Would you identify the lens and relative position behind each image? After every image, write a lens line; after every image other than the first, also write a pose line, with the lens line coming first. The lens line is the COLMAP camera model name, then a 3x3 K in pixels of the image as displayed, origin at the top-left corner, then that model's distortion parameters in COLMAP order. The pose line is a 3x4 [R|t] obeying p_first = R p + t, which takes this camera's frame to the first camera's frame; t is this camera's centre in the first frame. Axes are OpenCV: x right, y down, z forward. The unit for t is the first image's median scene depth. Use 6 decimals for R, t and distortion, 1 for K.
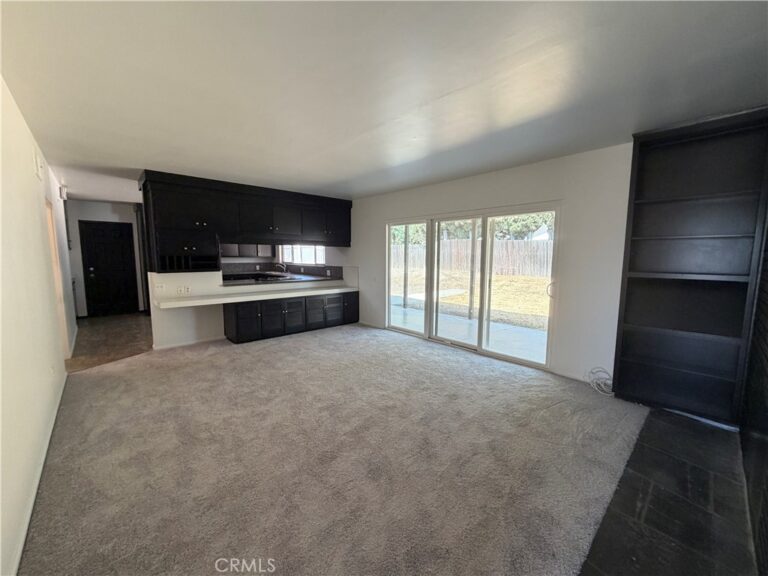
lens RADIAL K [[304.8, 0, 382.1], [0, 304.8, 288.2], [0, 0, 1]] dist [-0.000989, 0.000031]
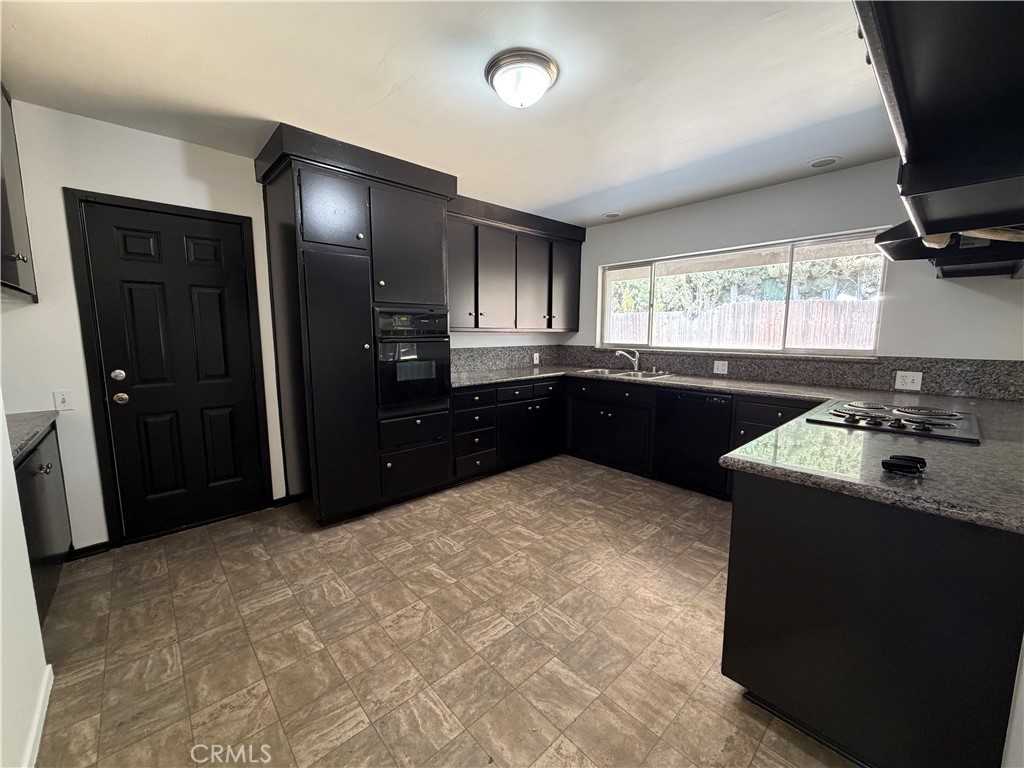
lens RADIAL K [[406.4, 0, 509.4], [0, 406.4, 384.3], [0, 0, 1]] dist [-0.000989, 0.000031]
pose [[0.999965, -0.003205, -0.007763, -0.813327], [0.003363, 0.999786, 0.020423, -0.081167], [0.007696, -0.020449, 0.999761, 0.864360]]
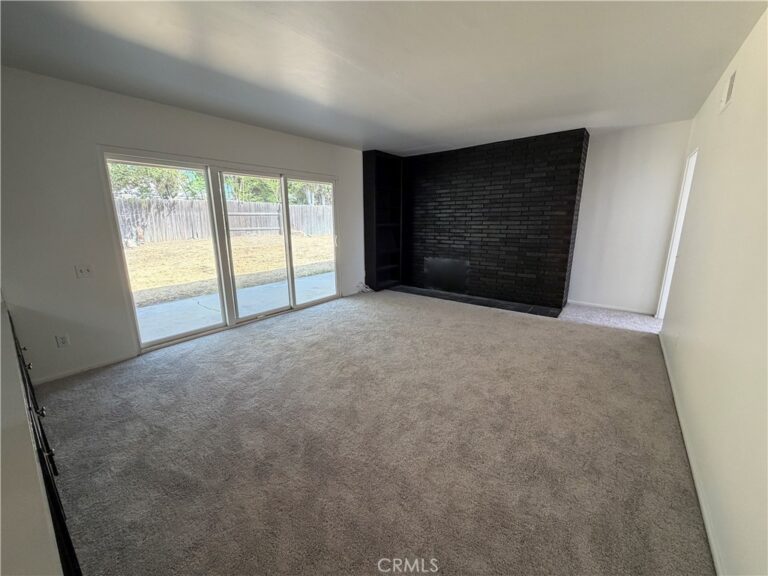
lens RADIAL K [[304.8, 0, 382.1], [0, 304.8, 288.2], [0, 0, 1]] dist [-0.000989, 0.000031]
pose [[-0.154063, -0.224549, 0.962207, -0.668079], [0.113760, 0.963326, 0.243024, -0.077337], [-0.981490, 0.146902, -0.122868, 0.740430]]
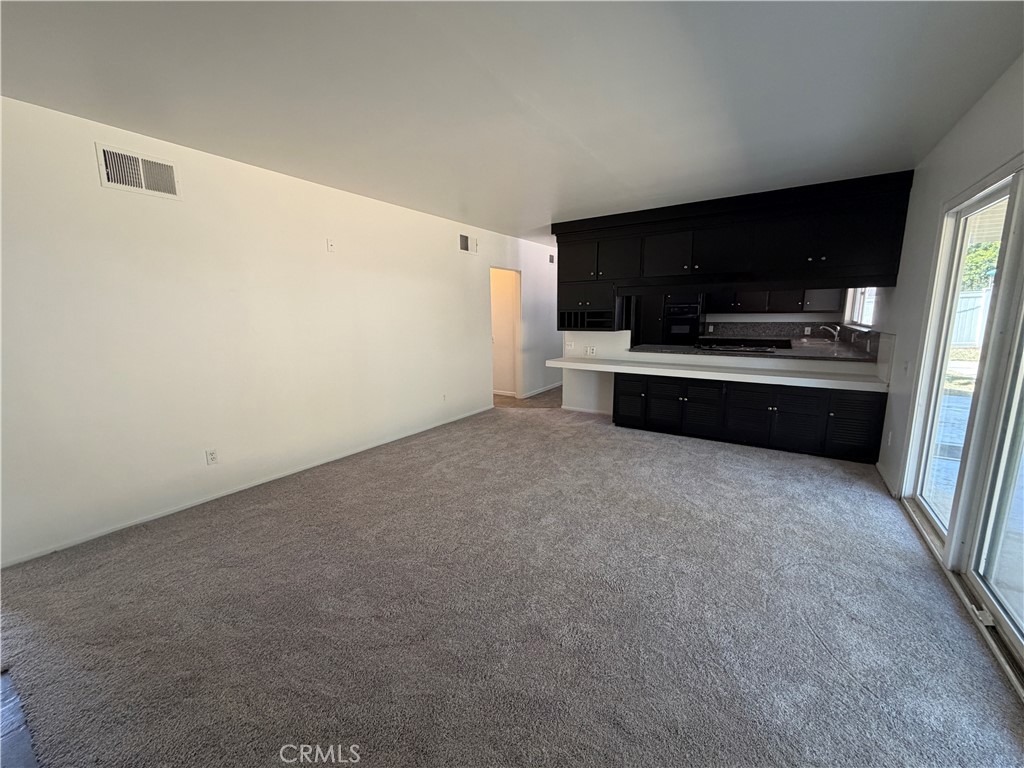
lens RADIAL K [[406.4, 0, 509.4], [0, 406.4, 384.3], [0, 0, 1]] dist [-0.000989, 0.000031]
pose [[0.227538, 0.157844, -0.960891, 0.437248], [-0.090598, 0.985926, 0.140503, -0.042000], [0.969545, 0.055085, 0.238636, 0.476140]]
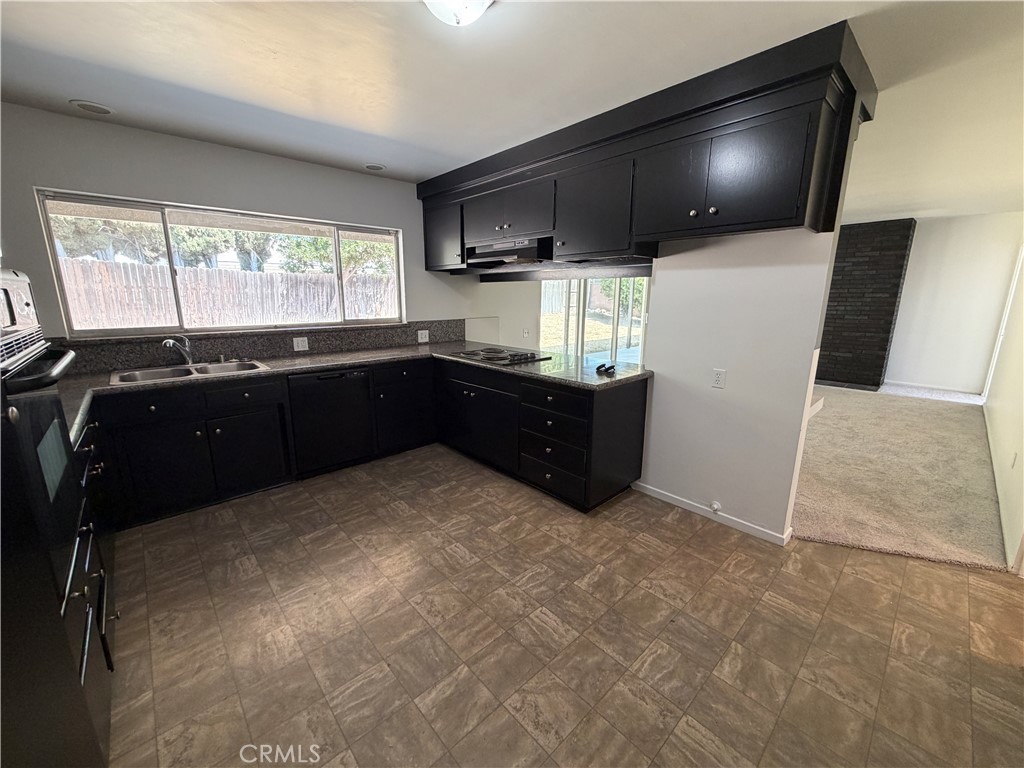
lens RADIAL K [[406.4, 0, 509.4], [0, 406.4, 384.3], [0, 0, 1]] dist [-0.000989, 0.000031]
pose [[0.006308, -0.220299, 0.975412, -1.152850], [0.107187, 0.969961, 0.218374, -0.145971], [-0.994219, 0.103174, 0.029731, 1.242744]]
